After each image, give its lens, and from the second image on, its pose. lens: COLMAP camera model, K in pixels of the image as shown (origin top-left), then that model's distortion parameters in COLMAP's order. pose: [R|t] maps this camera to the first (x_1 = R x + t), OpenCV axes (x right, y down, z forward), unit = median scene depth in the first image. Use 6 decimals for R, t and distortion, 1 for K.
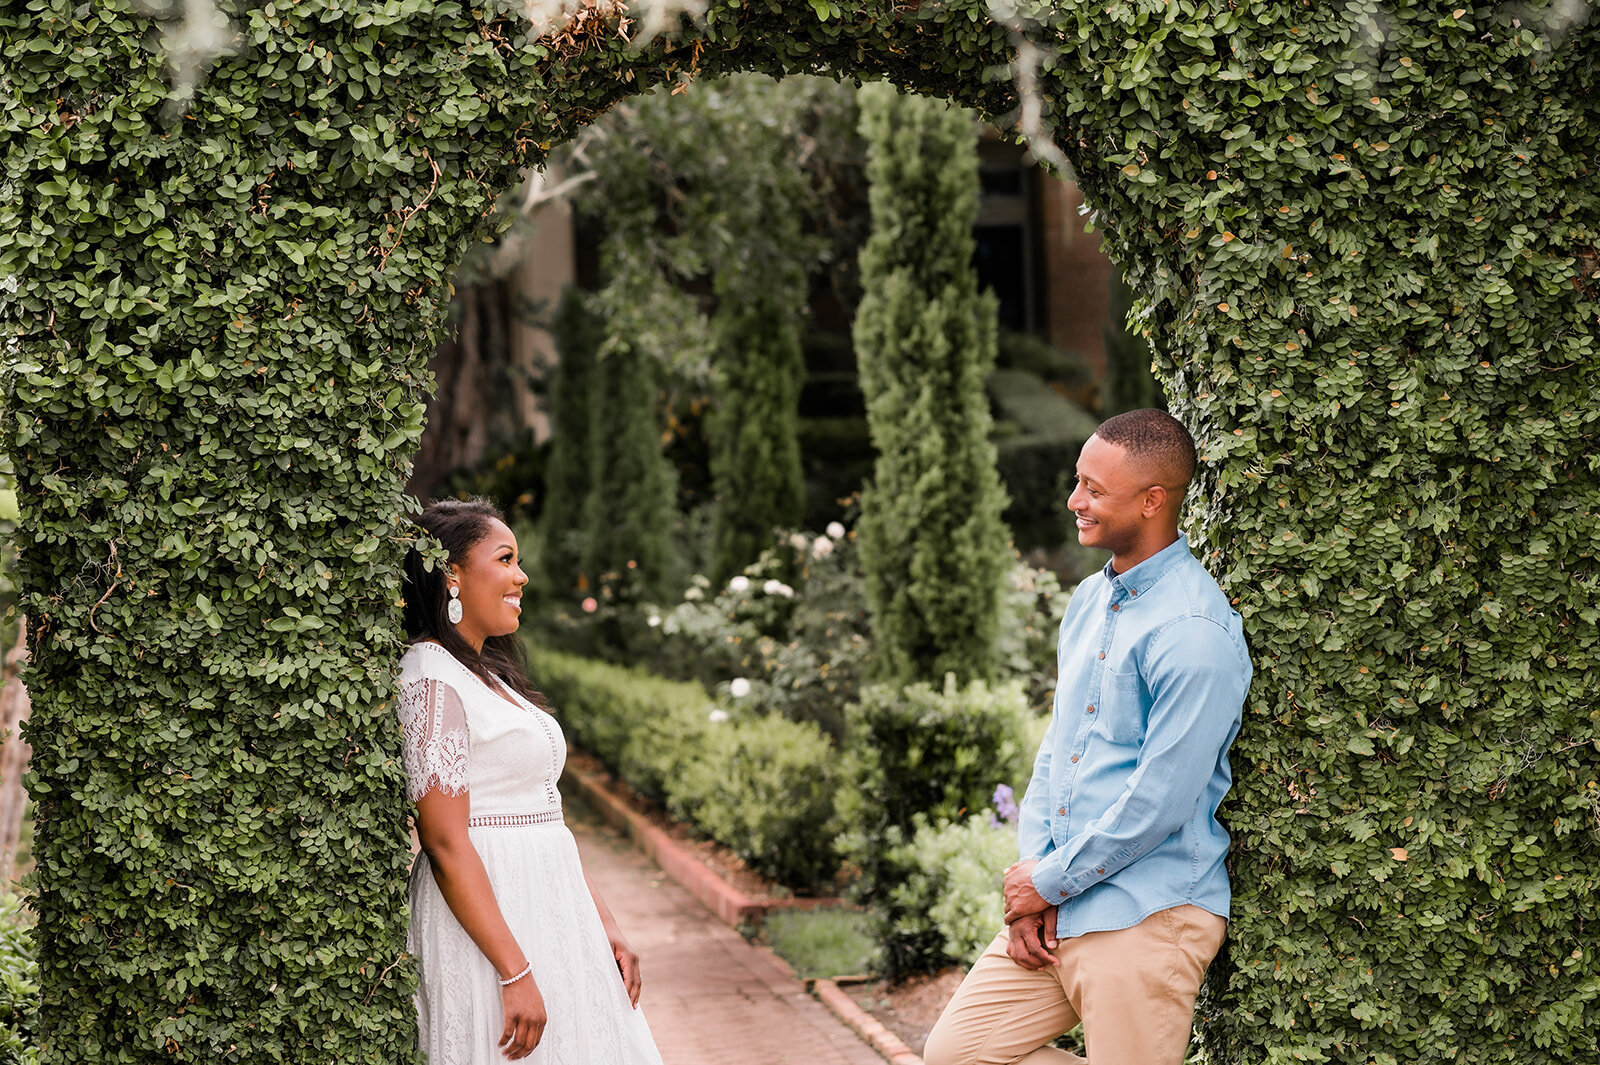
lens RADIAL K [[4138.1, 0, 800.0], [0, 4138.1, 532.5], [0, 0, 1]] dist [0.004824, -0.037611]
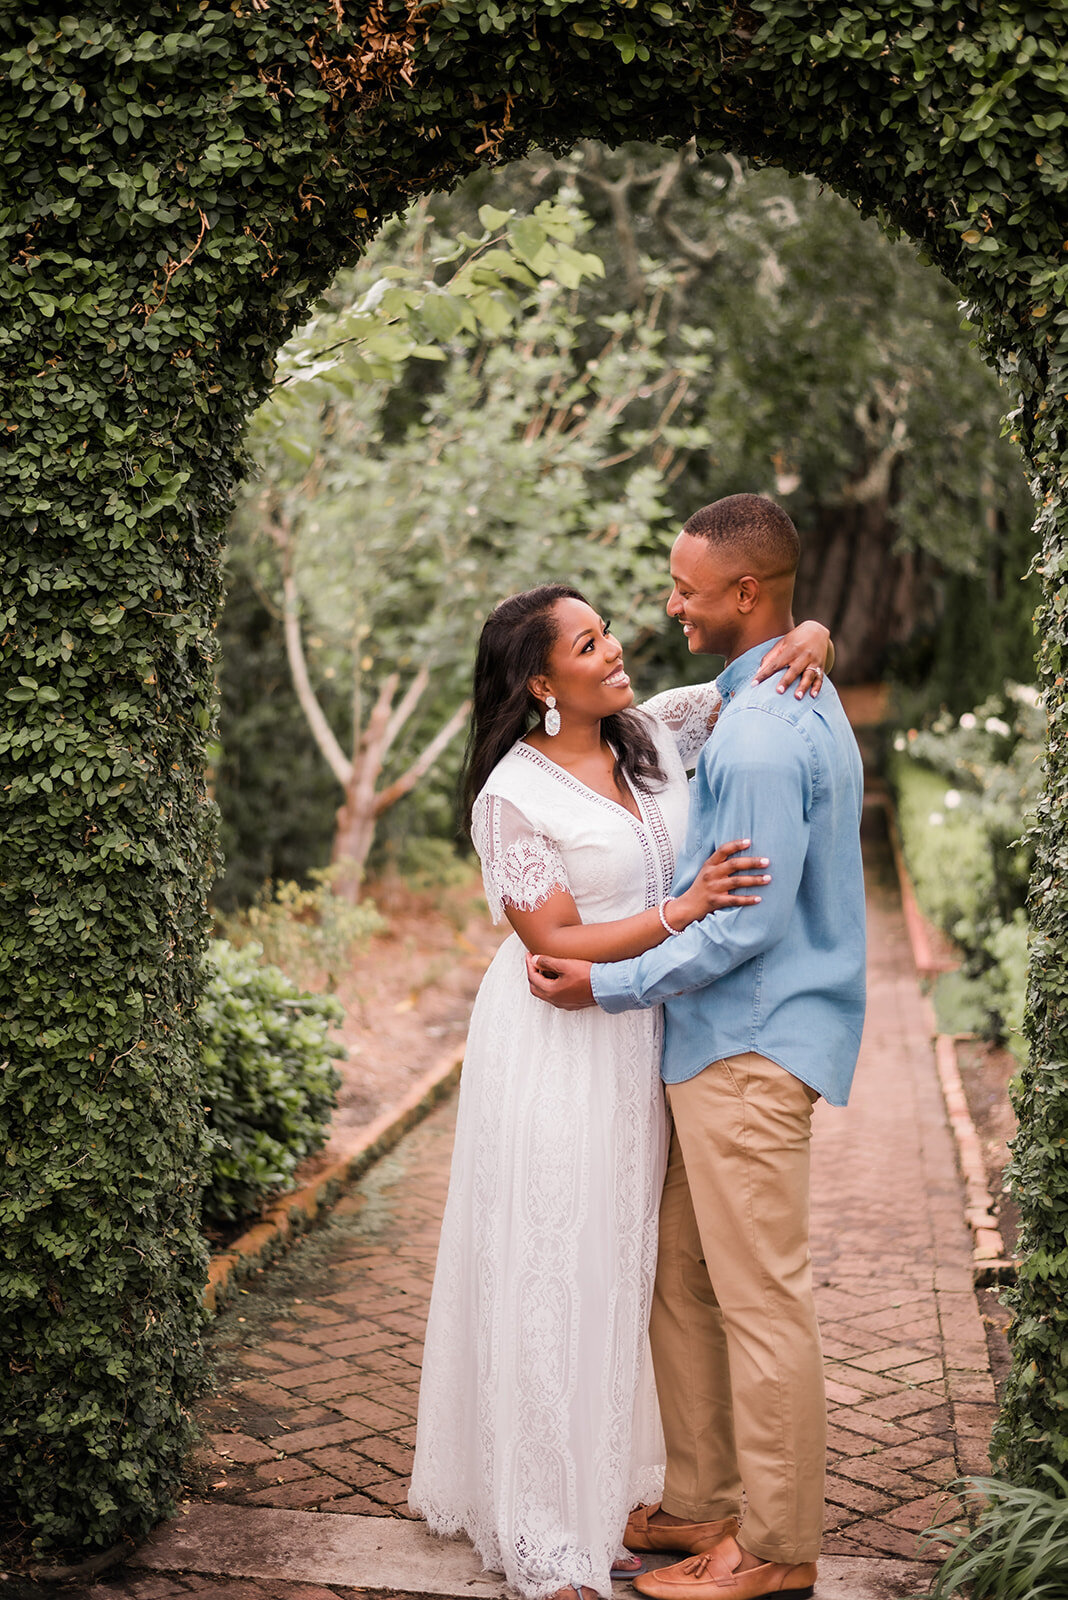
lens RADIAL K [[2372.6, 0, 514.8], [0, 2372.6, 798.7], [0, 0, 1]] dist [-0.008154, 0.038348]
pose [[0.956924, 0.069248, -0.281959, 0.141705], [-0.056479, 0.996987, 0.053174, 0.010541], [0.284792, -0.034959, 0.957952, 0.499272]]
